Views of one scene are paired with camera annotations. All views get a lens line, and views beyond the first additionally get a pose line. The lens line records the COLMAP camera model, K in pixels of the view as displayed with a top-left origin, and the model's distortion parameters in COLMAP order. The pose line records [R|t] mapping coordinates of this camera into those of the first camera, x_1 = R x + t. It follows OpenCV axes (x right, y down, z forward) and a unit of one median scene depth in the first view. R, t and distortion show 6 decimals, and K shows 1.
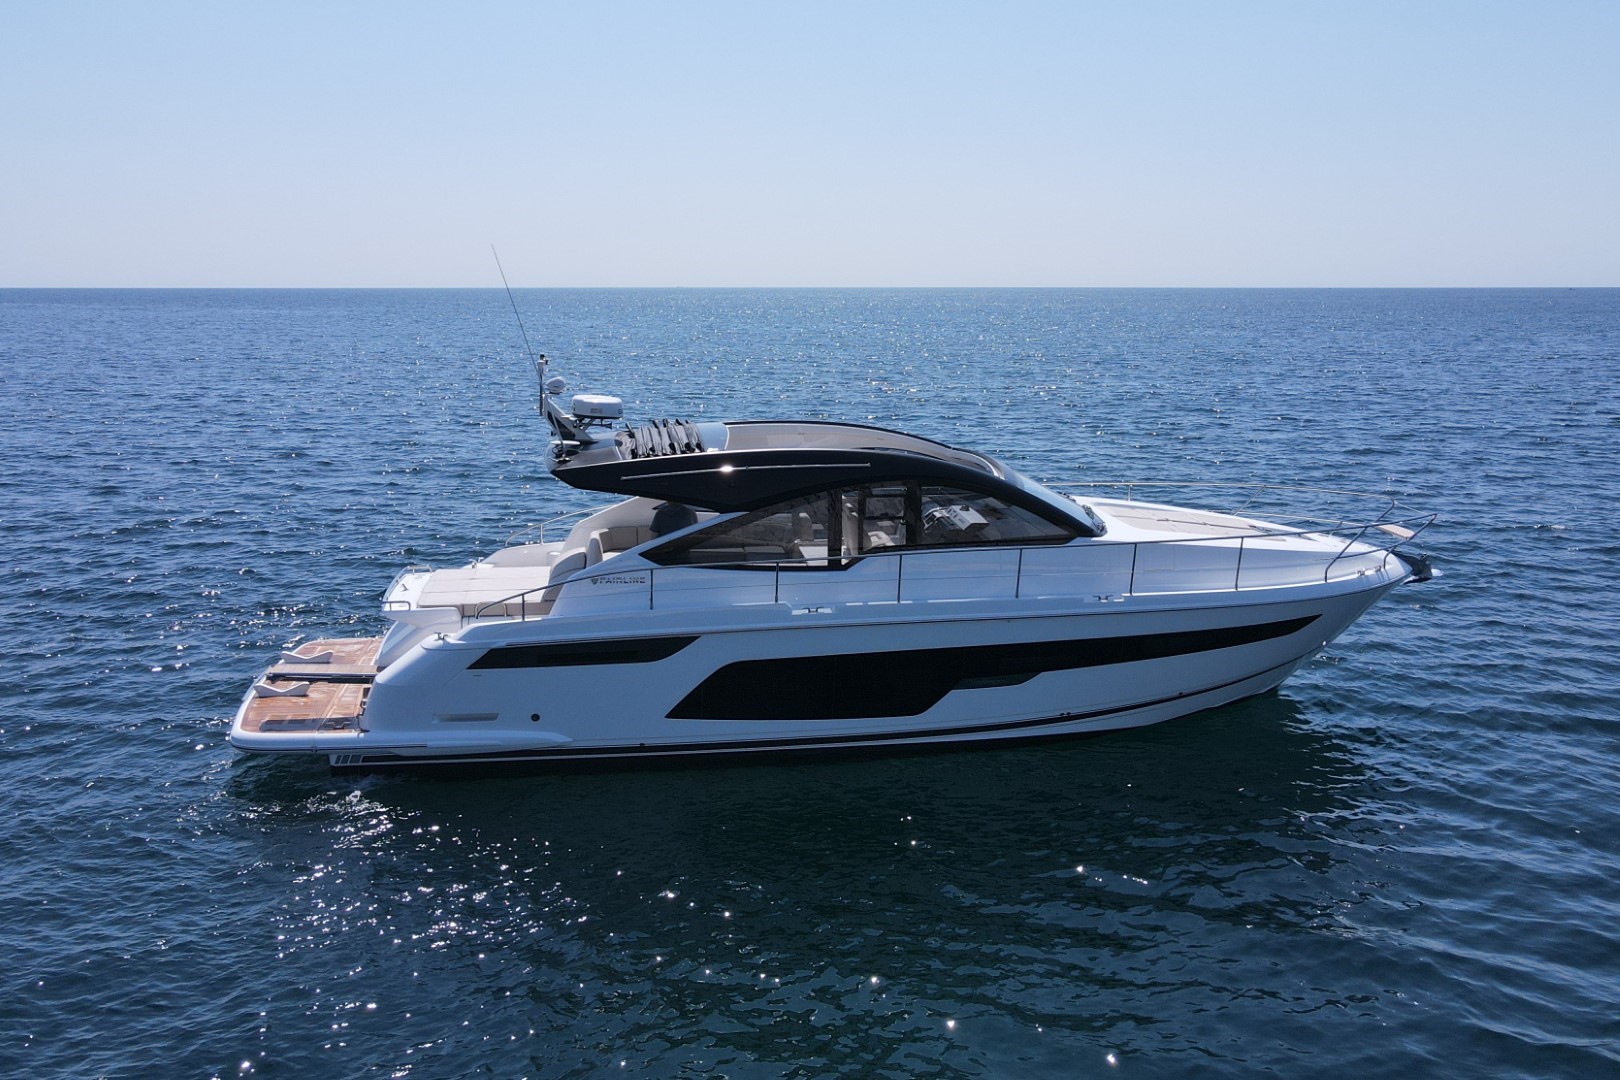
lens RADIAL K [[1164.5, 0, 810.0], [0, 1164.5, 540.0], [0, 0, 1]] dist [-0.039021, 0.025029]
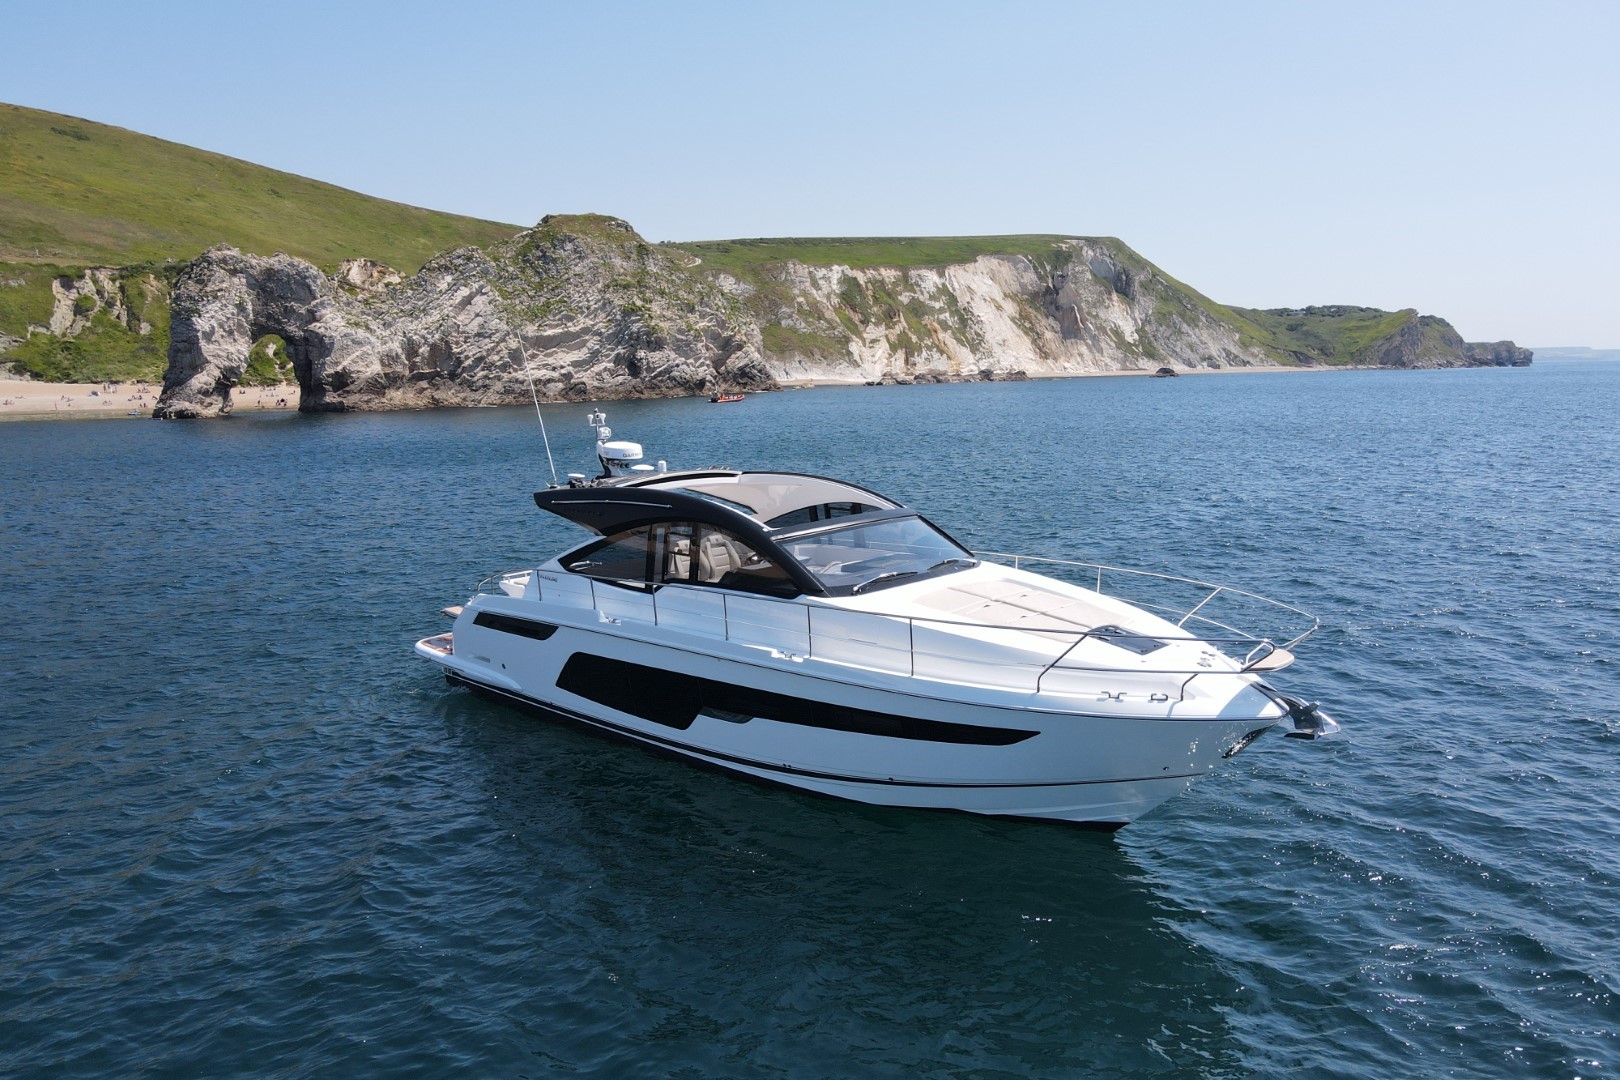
lens RADIAL K [[1164.5, 0, 810.0], [0, 1164.5, 540.0], [0, 0, 1]] dist [-0.039021, 0.025029]
pose [[0.608937, 0.089794, -0.788120, 1.058010], [-0.117280, 0.992844, 0.022503, -0.074124], [0.784500, 0.078728, 0.615111, 0.391877]]
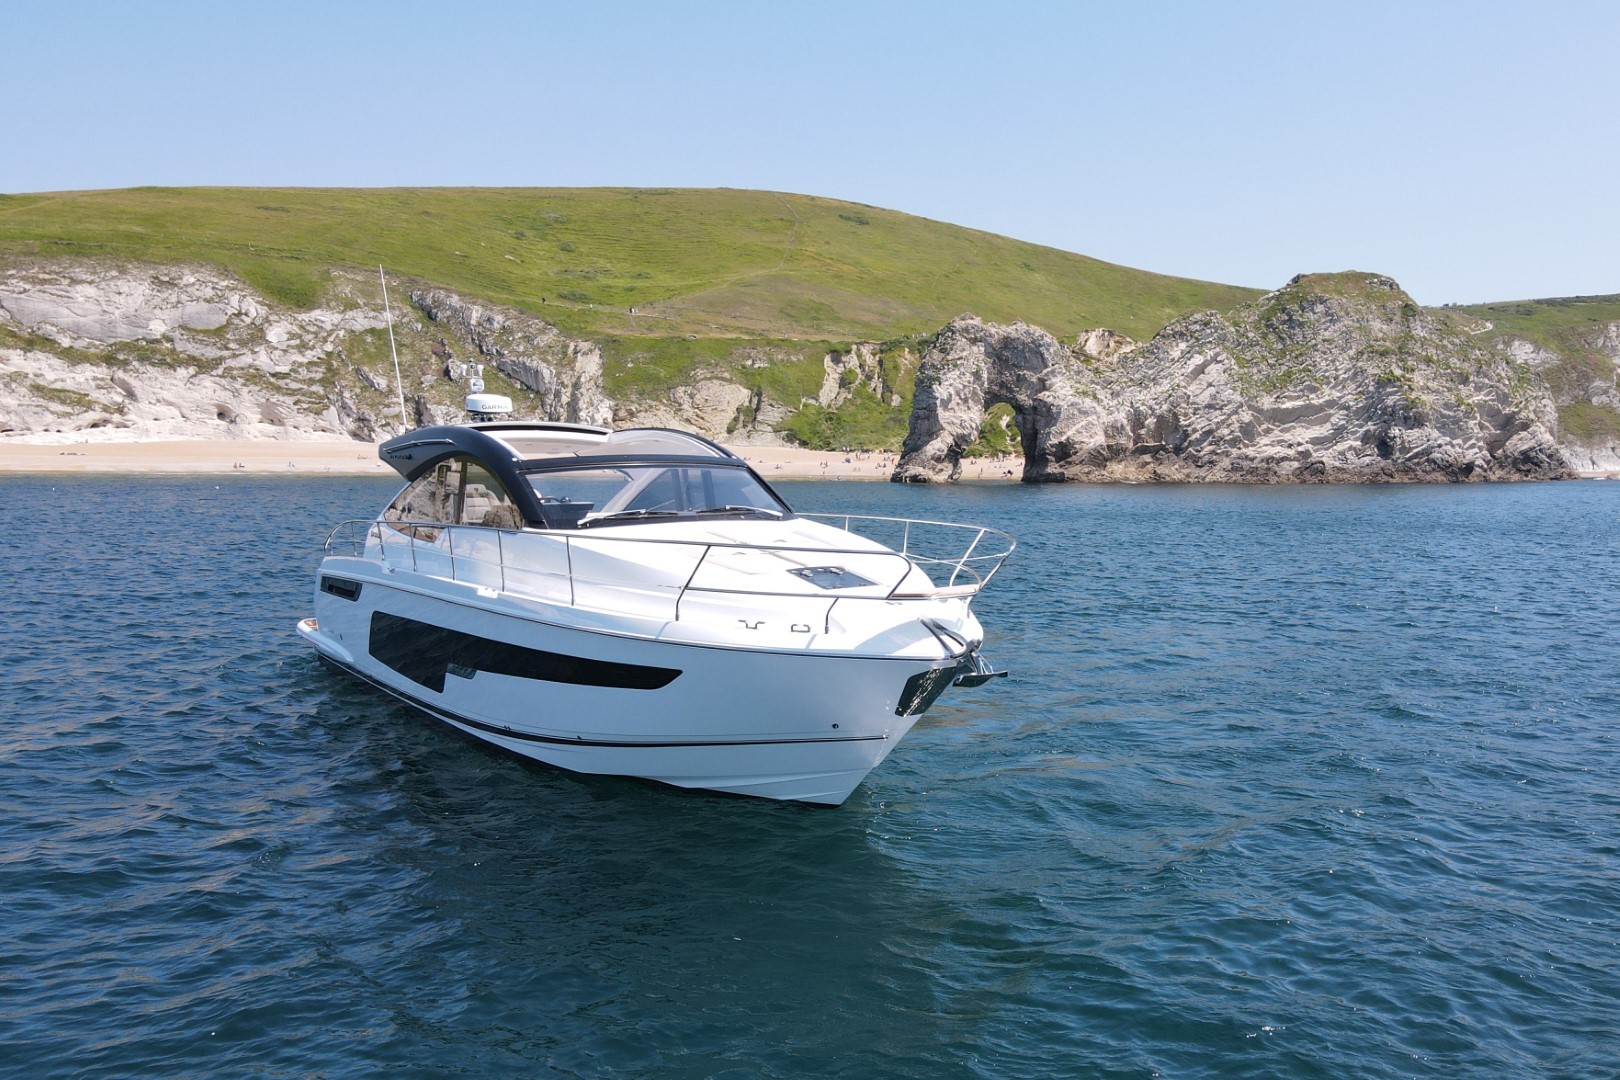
lens RADIAL K [[1164.5, 0, 810.0], [0, 1164.5, 540.0], [0, 0, 1]] dist [-0.039021, 0.025029]
pose [[0.092294, 0.097009, -0.990995, 0.965278], [-0.191378, 0.978416, 0.077954, -0.103706], [0.977167, 0.182460, 0.108868, 0.376138]]
